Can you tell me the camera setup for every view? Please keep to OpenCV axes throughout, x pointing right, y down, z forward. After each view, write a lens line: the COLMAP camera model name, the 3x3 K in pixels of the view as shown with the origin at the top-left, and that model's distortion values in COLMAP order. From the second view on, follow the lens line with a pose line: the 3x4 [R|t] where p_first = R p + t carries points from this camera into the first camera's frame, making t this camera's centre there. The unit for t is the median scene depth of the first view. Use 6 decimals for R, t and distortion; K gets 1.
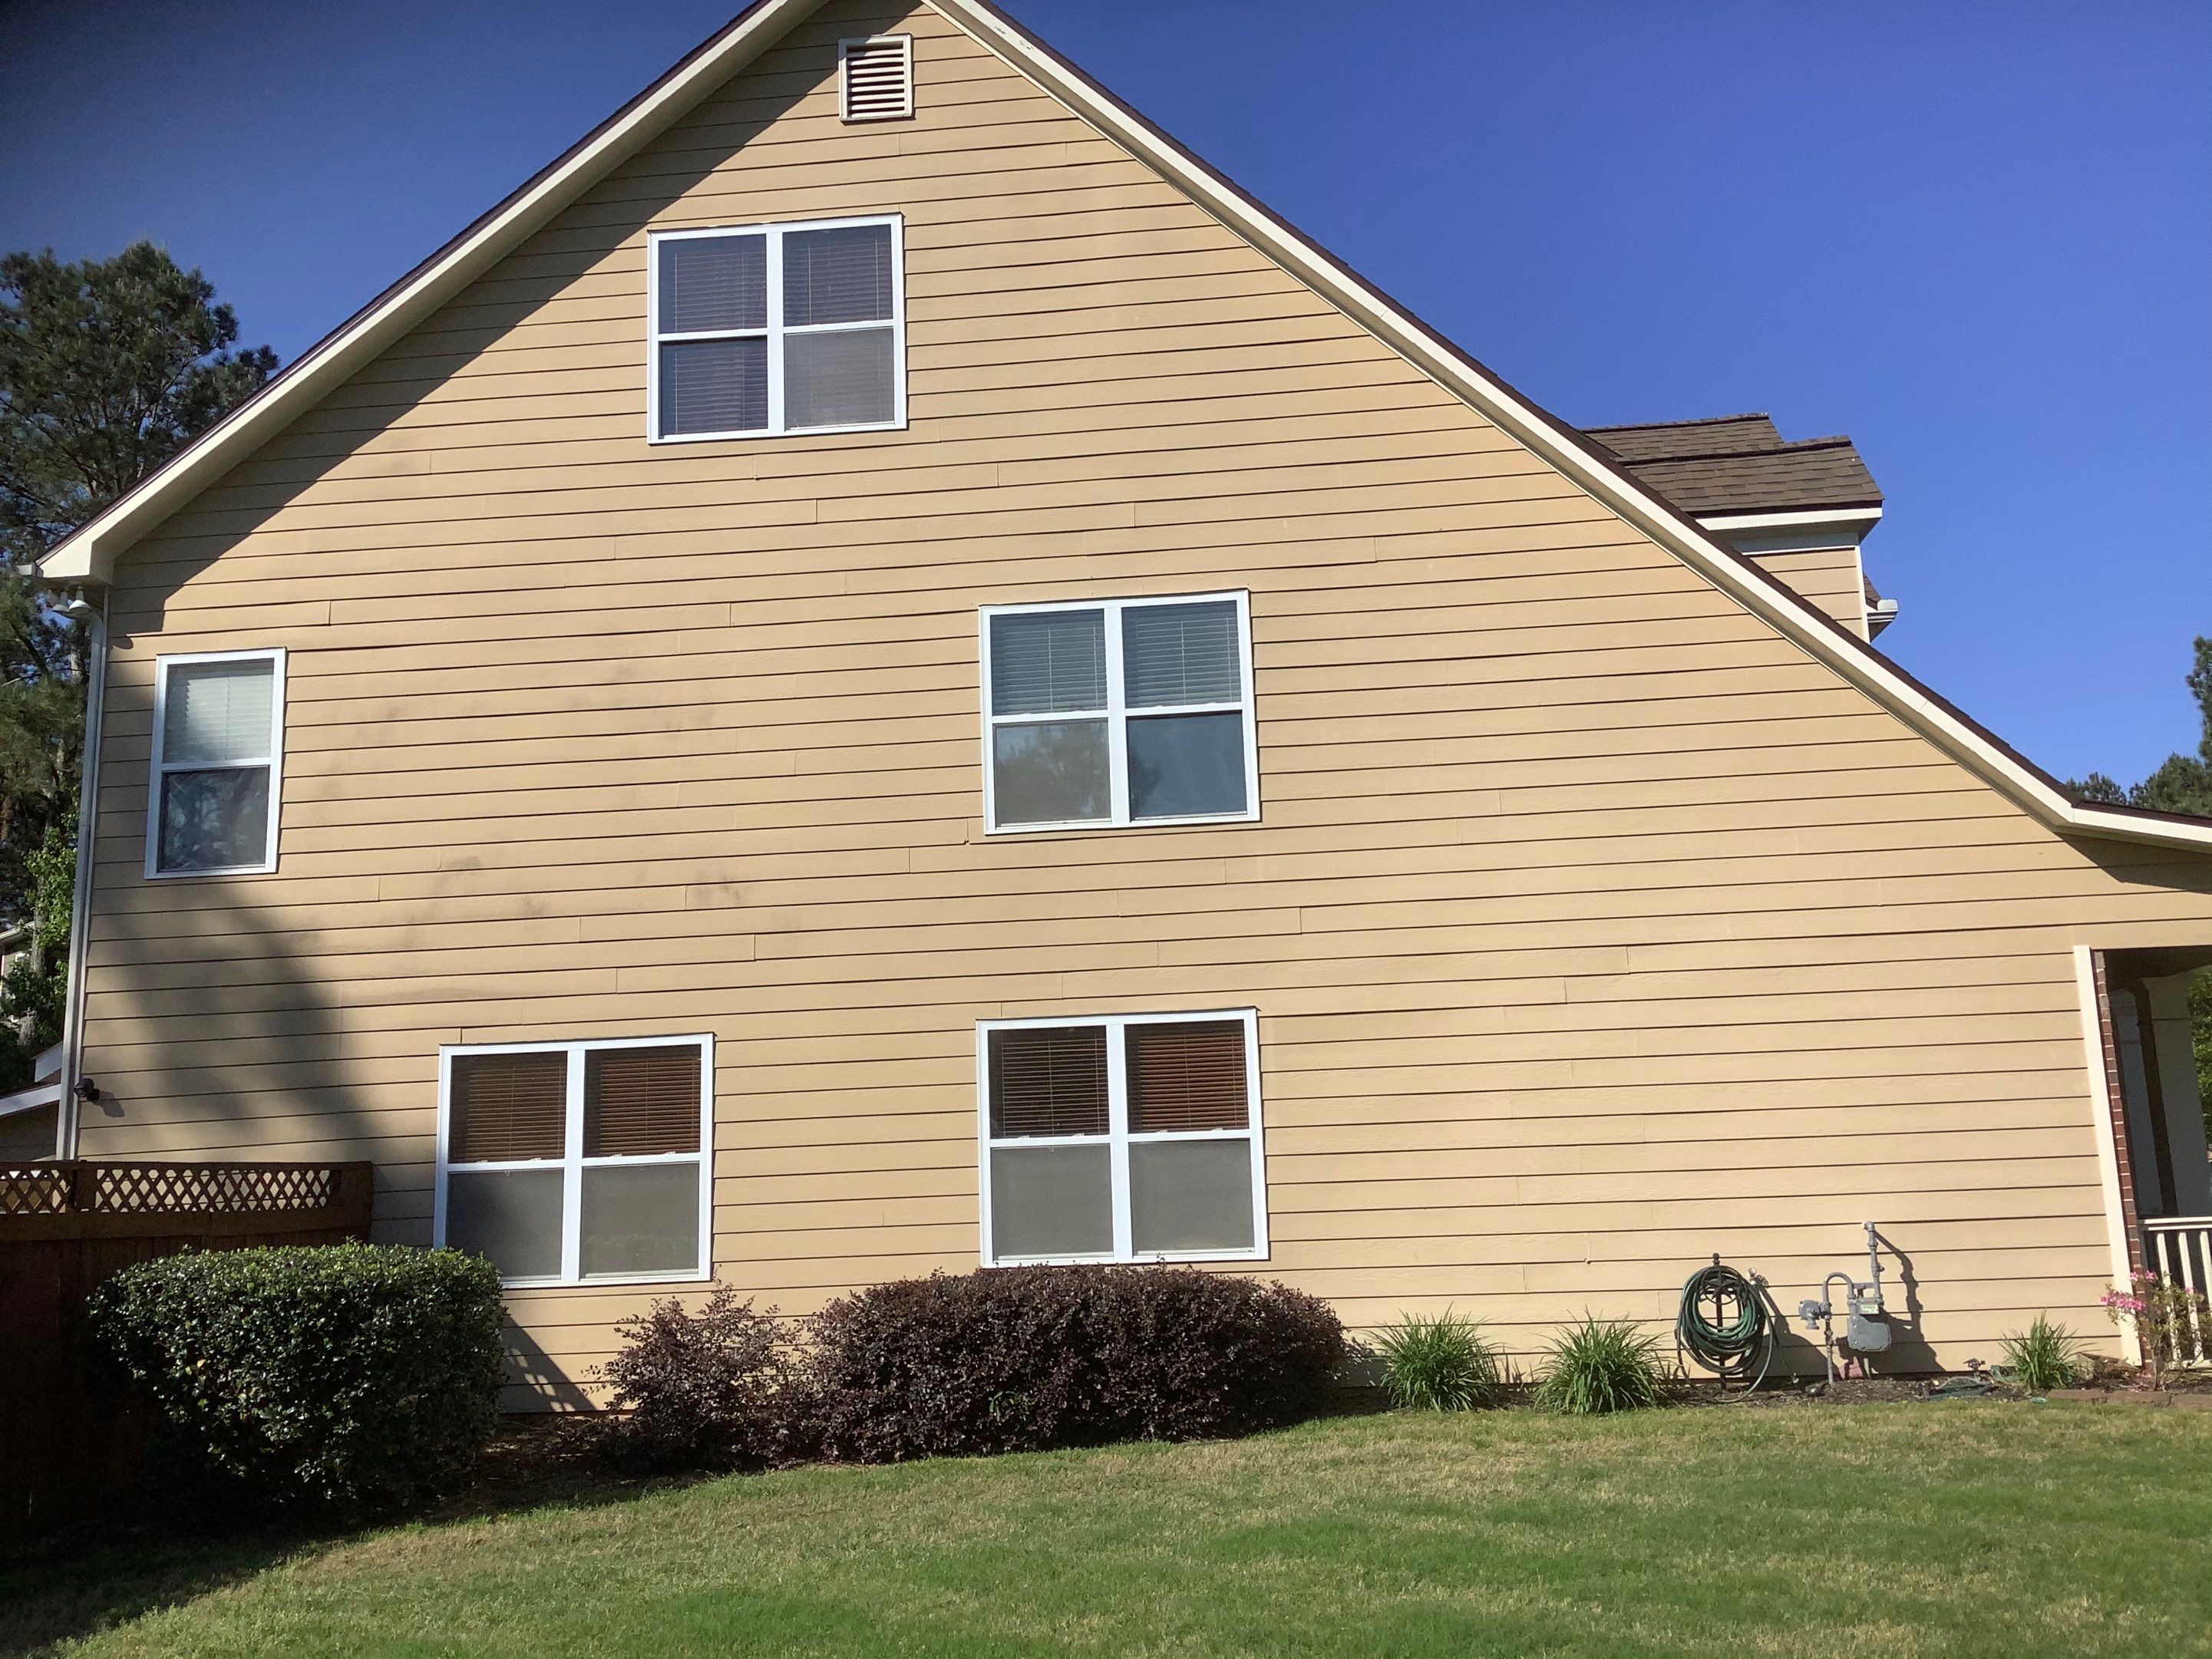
lens RADIAL K [[2053.7, 0, 1069.0], [0, 2053.7, 830.6], [0, 0, 1]] dist [0.094665, -0.135368]
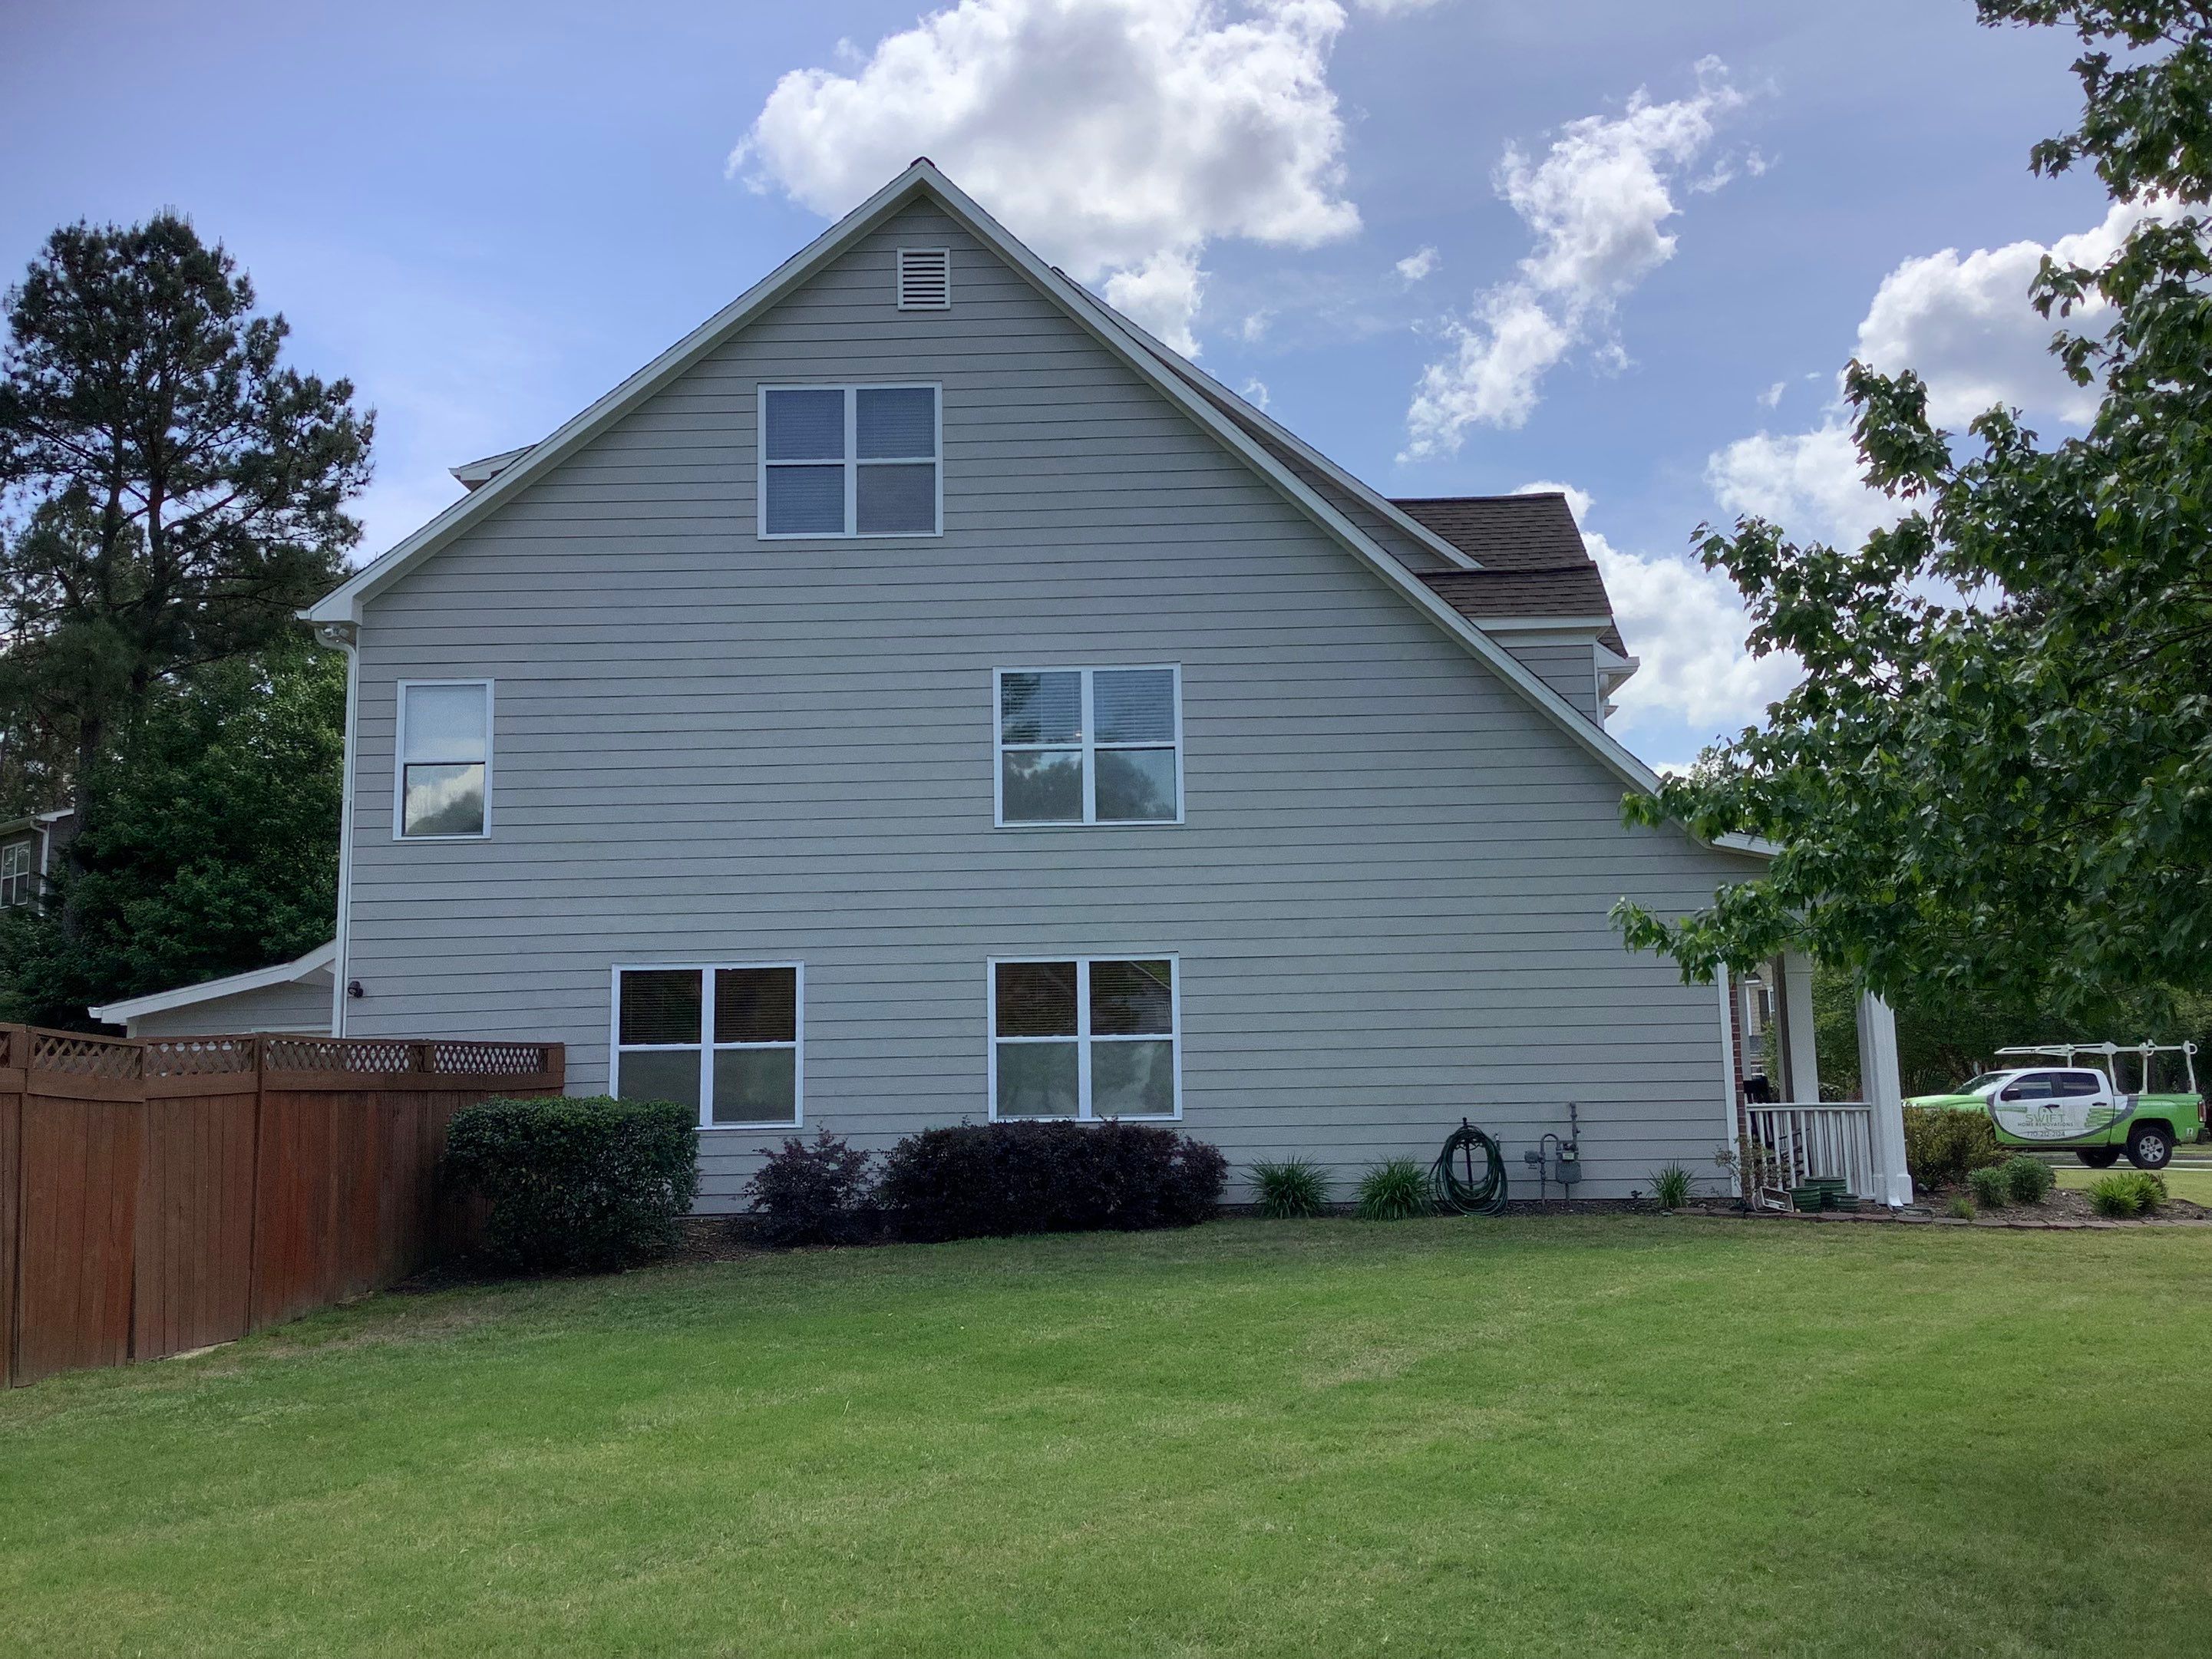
lens RADIAL K [[2053.7, 0, 1069.0], [0, 2053.7, 830.6], [0, 0, 1]] dist [0.094665, -0.135368]
pose [[0.997514, 0.027558, 0.064859, -0.084205], [-0.030685, 0.998390, 0.047715, -0.067552], [-0.063439, -0.049587, 0.996753, -0.449471]]
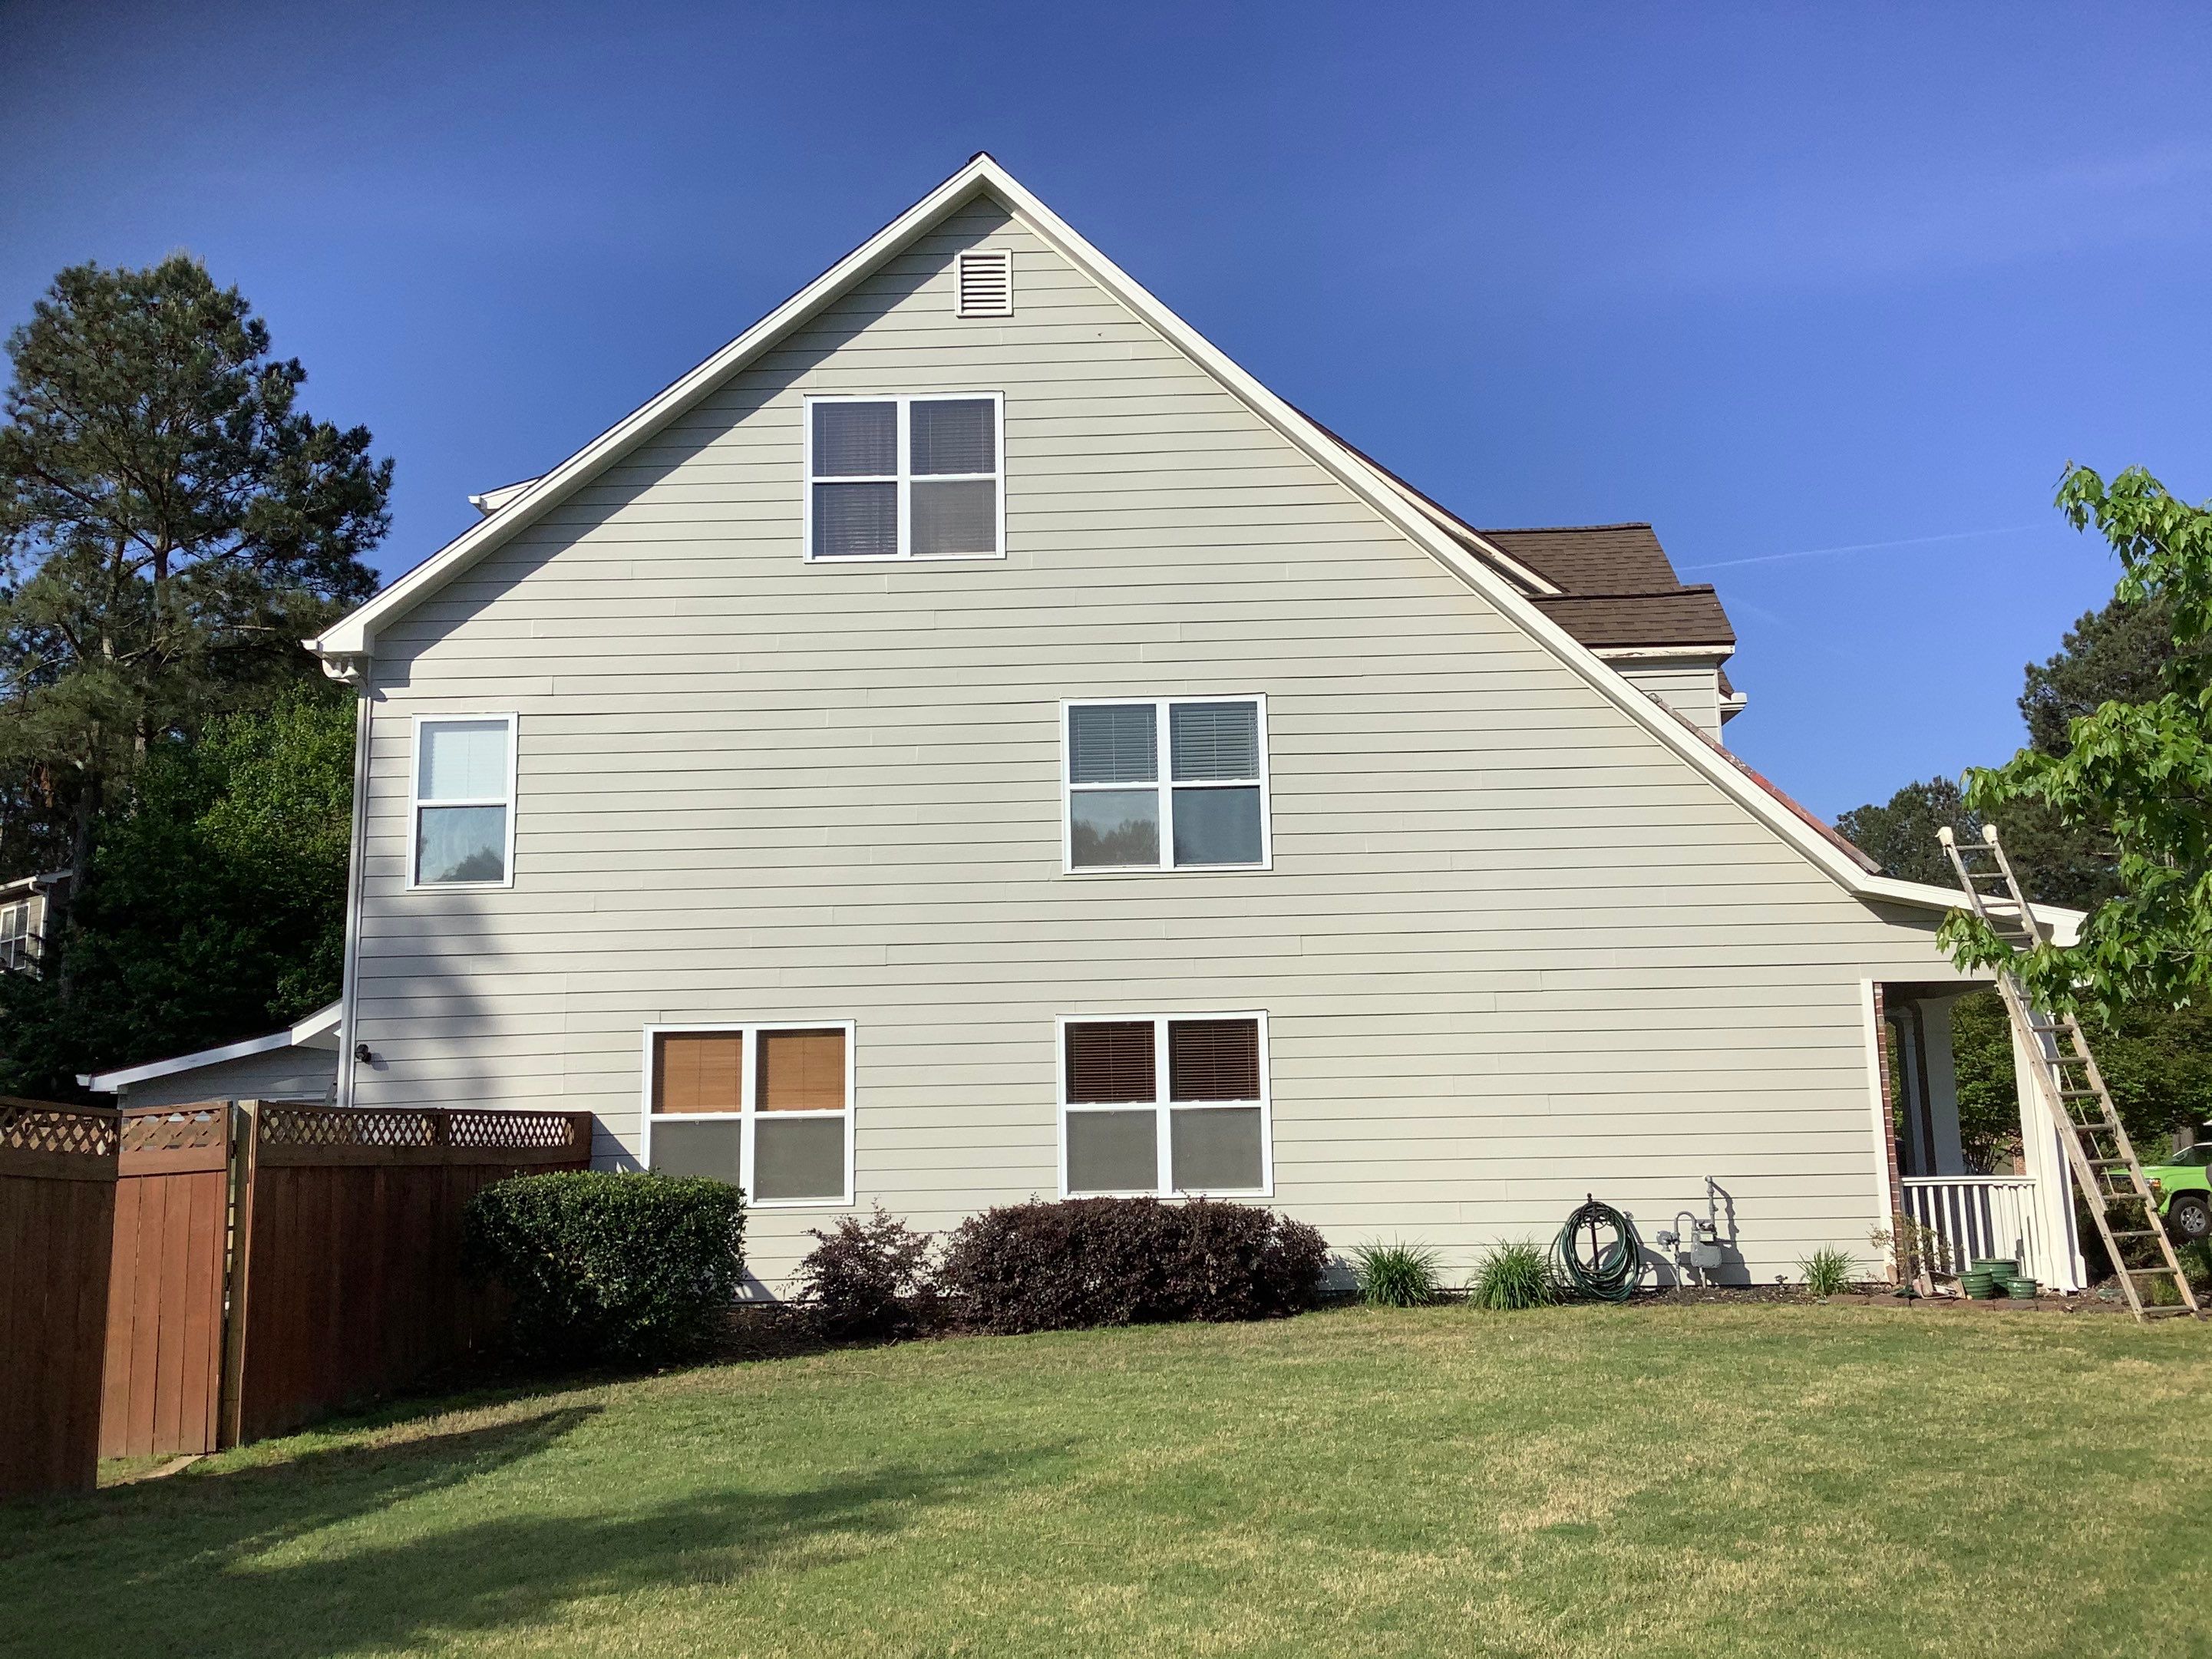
lens RADIAL K [[2053.7, 0, 1069.0], [0, 2053.7, 830.6], [0, 0, 1]] dist [0.094665, -0.135368]
pose [[0.998007, 0.025630, 0.057670, -0.116148], [-0.026698, 0.999485, 0.017813, -0.050498], [-0.057183, -0.019317, 0.998177, -0.322563]]
